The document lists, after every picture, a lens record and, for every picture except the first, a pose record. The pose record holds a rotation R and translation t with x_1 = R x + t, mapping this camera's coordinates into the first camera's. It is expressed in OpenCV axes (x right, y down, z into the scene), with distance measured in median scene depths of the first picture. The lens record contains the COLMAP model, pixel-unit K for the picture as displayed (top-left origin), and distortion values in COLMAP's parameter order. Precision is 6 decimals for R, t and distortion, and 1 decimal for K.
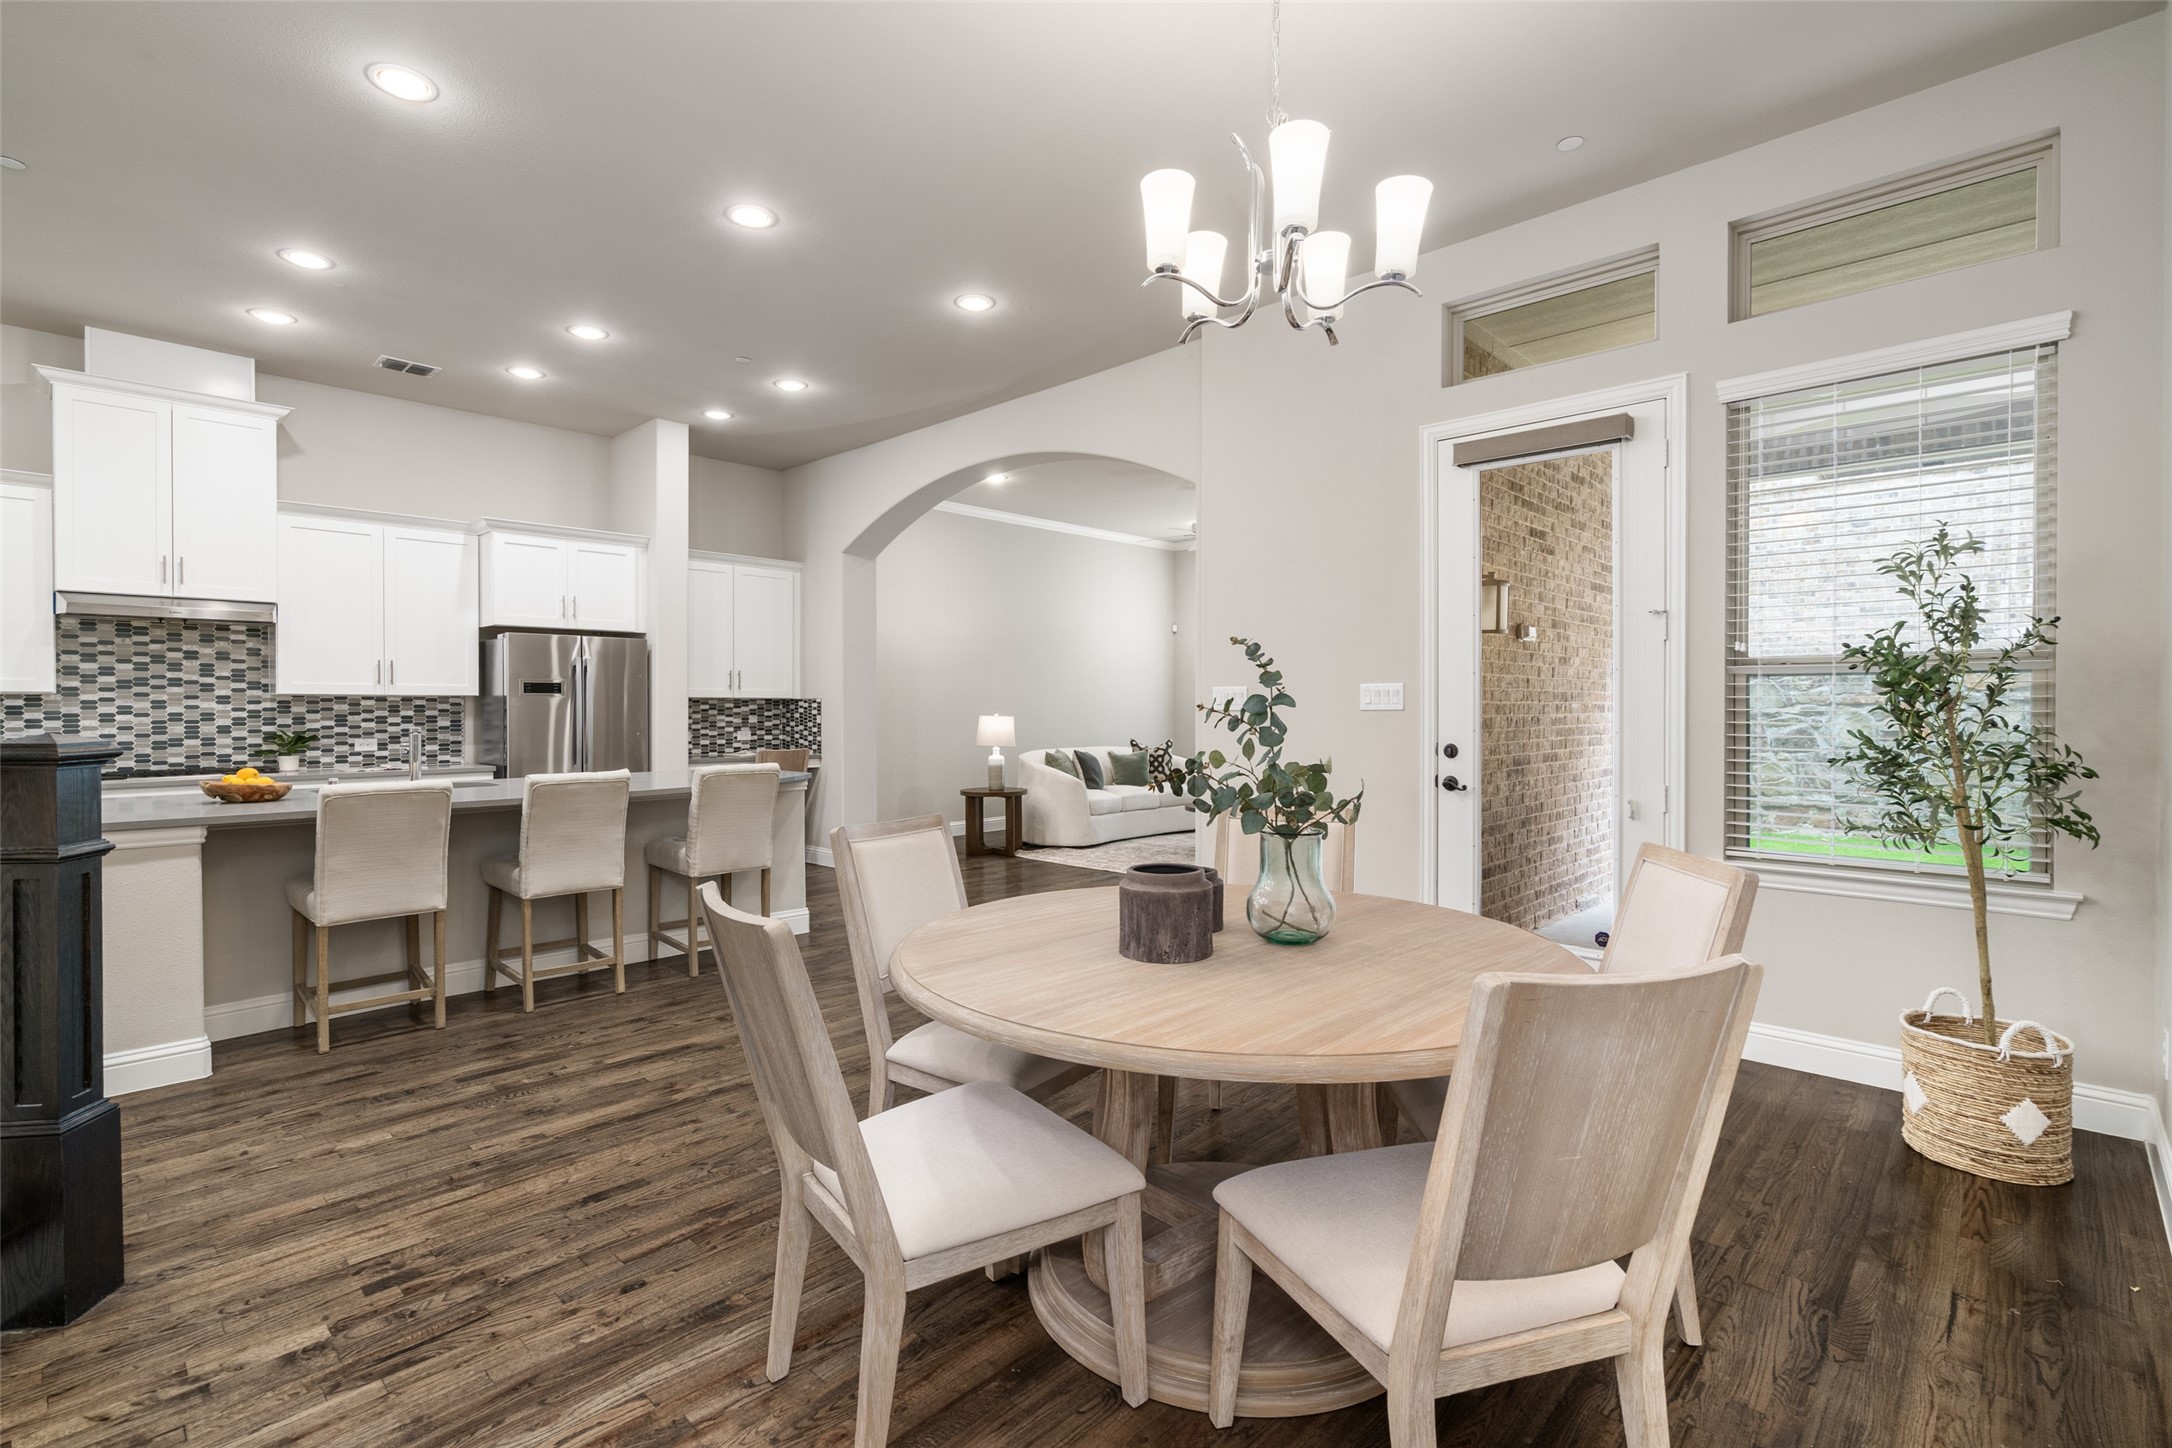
lens RADIAL K [[977.3, 0, 1086.0], [0, 977.3, 724.0], [0, 0, 1]] dist [-0.000194, 0.000138]
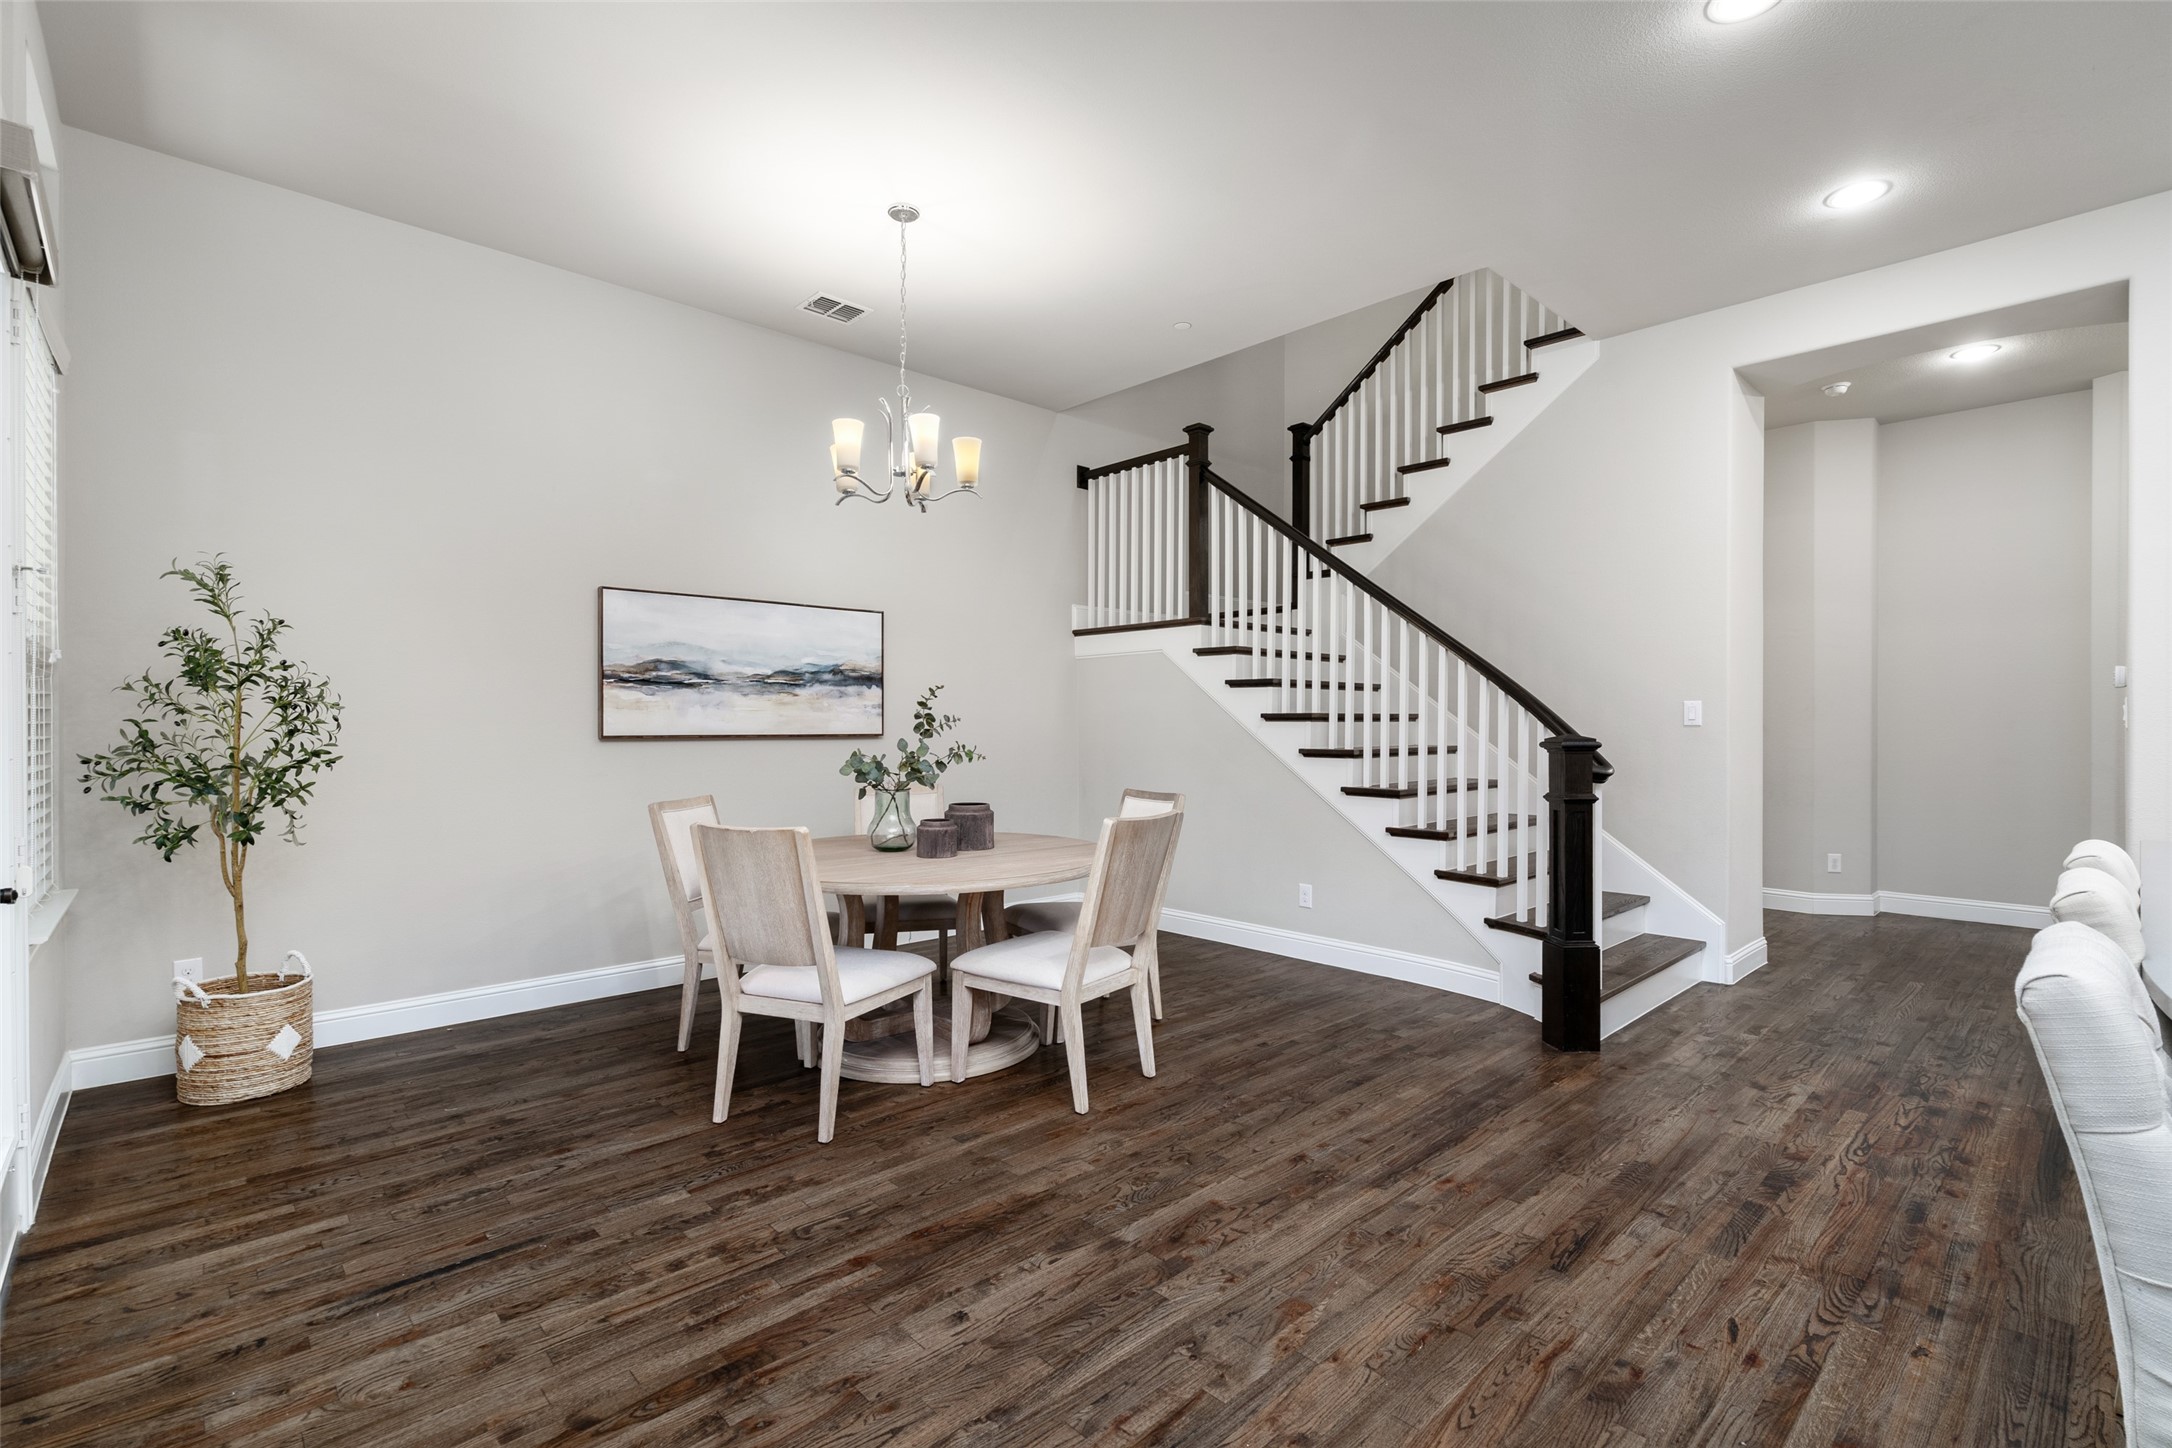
lens RADIAL K [[975.7, 0, 1092.9], [0, 975.7, 718.4], [0, 0, 1]] dist [0.020612, 0.000091]
pose [[-0.998145, 0.006450, 0.060544, -0.186891], [0.006835, 0.999958, 0.006150, -0.028842], [-0.060502, 0.006552, -0.998147, 1.996625]]
